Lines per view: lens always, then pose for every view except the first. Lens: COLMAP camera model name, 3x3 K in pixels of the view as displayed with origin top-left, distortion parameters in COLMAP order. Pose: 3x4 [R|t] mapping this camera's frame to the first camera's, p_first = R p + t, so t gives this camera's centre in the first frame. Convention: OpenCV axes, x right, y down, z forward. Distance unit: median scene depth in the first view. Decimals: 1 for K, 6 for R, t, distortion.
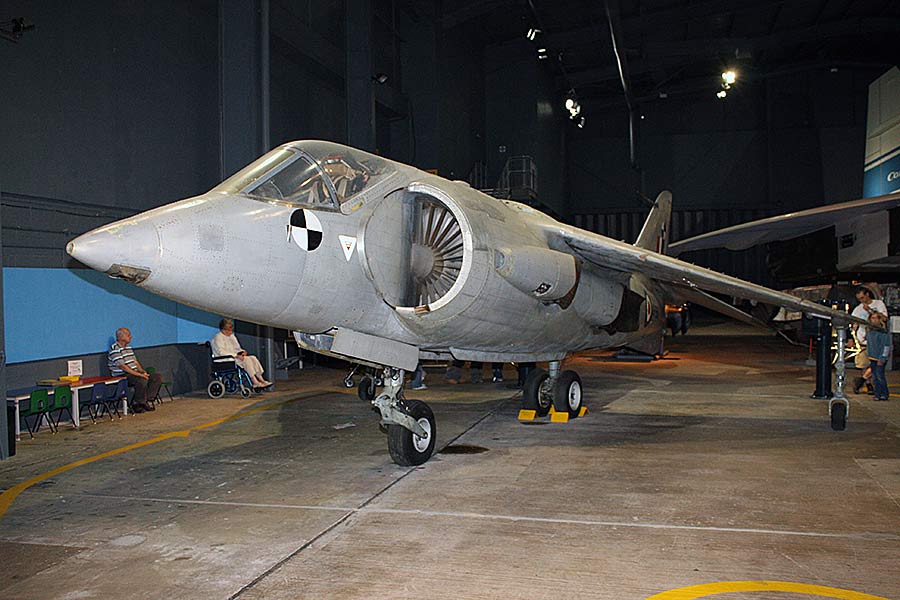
lens RADIAL K [[856.5, 0, 450.0], [0, 856.5, 300.0], [0, 0, 1]] dist [-0.072310, 0.005153]
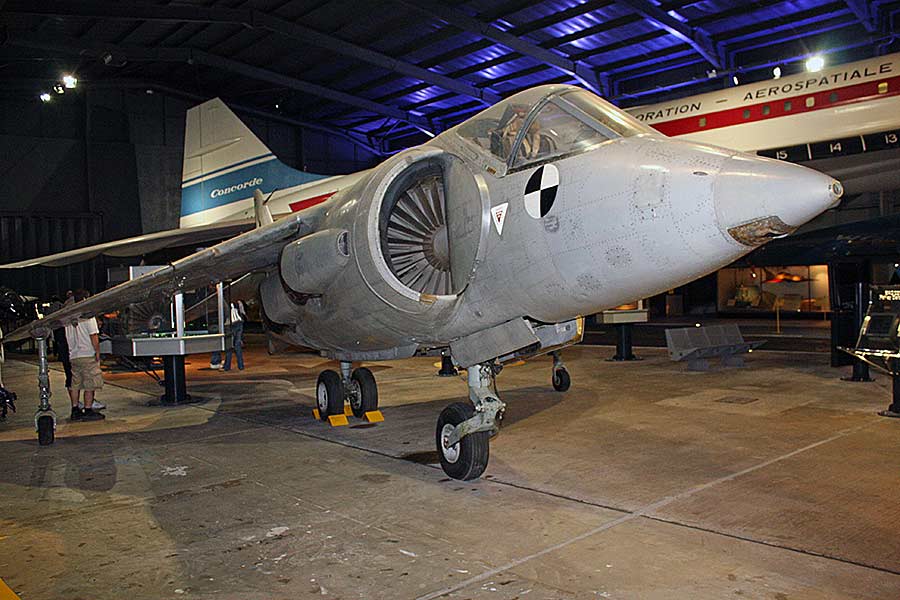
lens RADIAL K [[798.9, 0, 450.0], [0, 798.9, 300.0], [0, 0, 1]] dist [-0.076377, 0.006437]
pose [[0.563664, -0.028776, 0.825503, -0.290760], [0.041283, 0.999125, 0.006640, 0.002995], [-0.824972, 0.030337, 0.564359, 0.223411]]
